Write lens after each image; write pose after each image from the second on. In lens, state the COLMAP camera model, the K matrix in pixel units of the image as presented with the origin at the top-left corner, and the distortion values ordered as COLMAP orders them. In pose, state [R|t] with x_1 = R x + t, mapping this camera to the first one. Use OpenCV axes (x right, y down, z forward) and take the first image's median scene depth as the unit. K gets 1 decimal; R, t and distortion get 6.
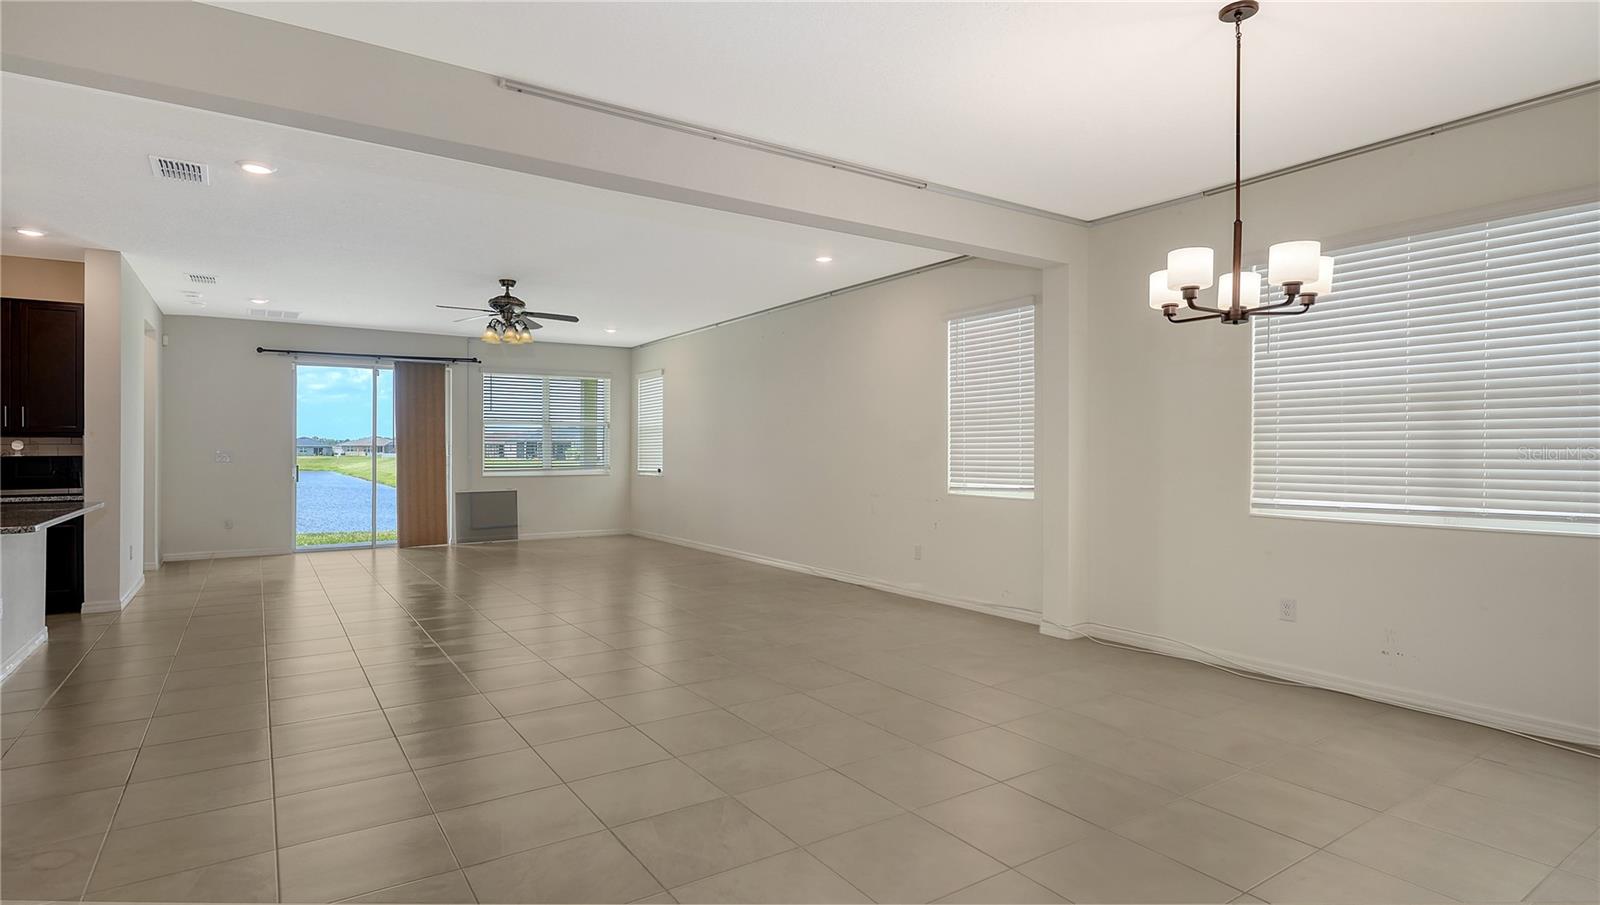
lens RADIAL K [[808.8, 0, 798.6], [0, 808.8, 448.8], [0, 0, 1]] dist [0.006221, 0.000365]
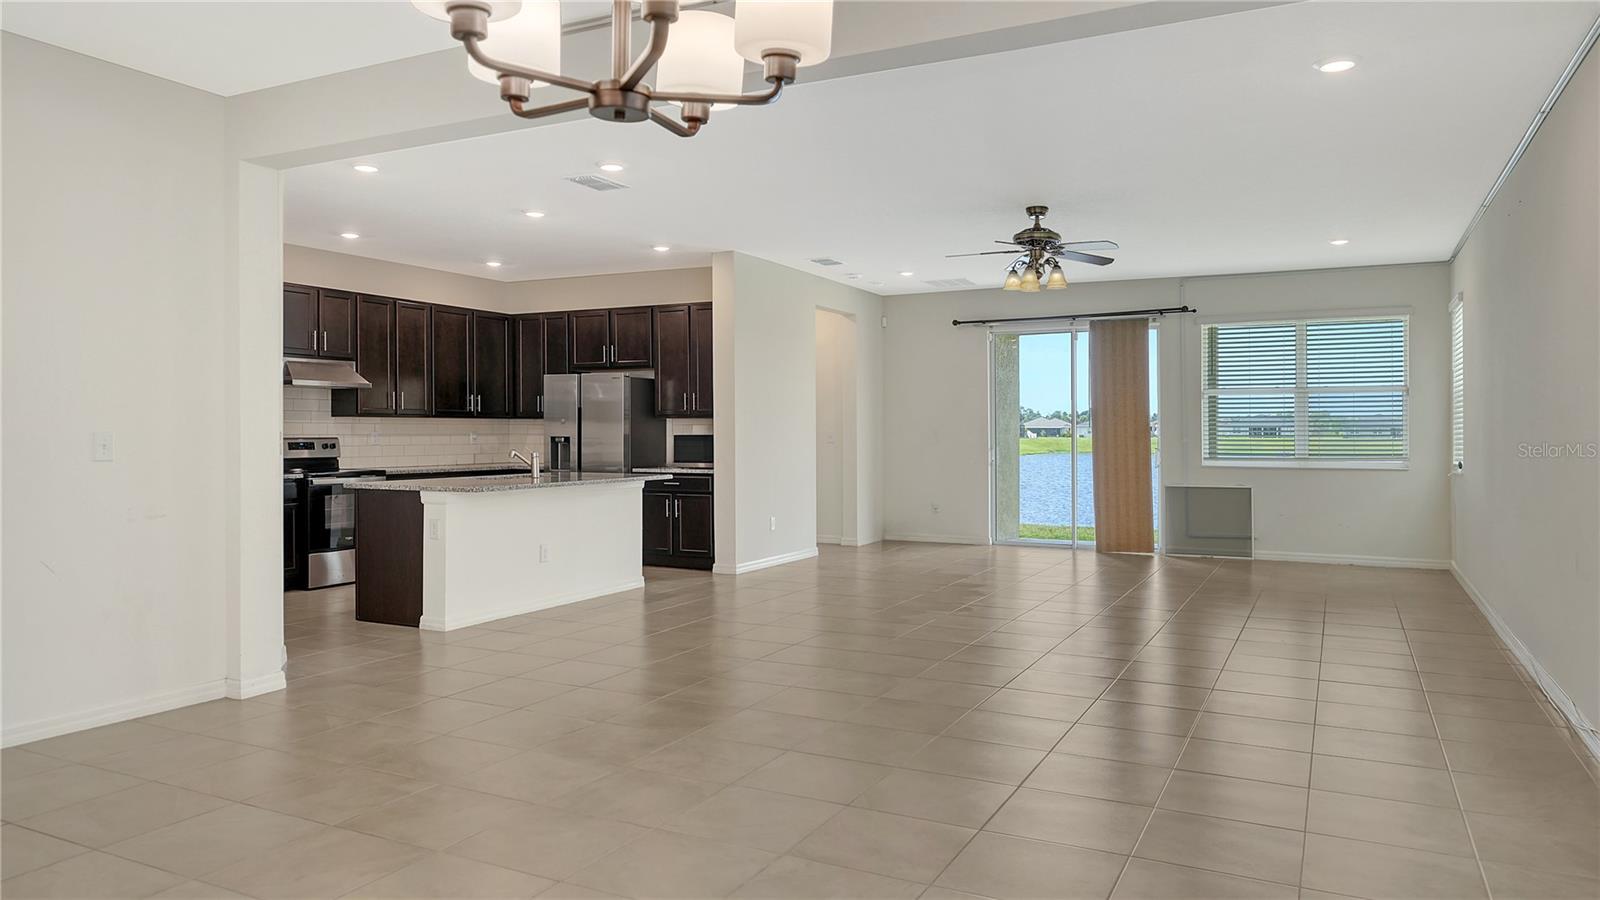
lens RADIAL K [[1083.8, 0, 798.4], [0, 1083.8, 447.3], [0, 0, 1]] dist [-0.008496, -0.001931]
pose [[0.492457, 0.011114, -0.870266, 0.298715], [0.000722, 0.999913, 0.013178, 0.003621], [0.870337, -0.007118, 0.492406, 0.209904]]
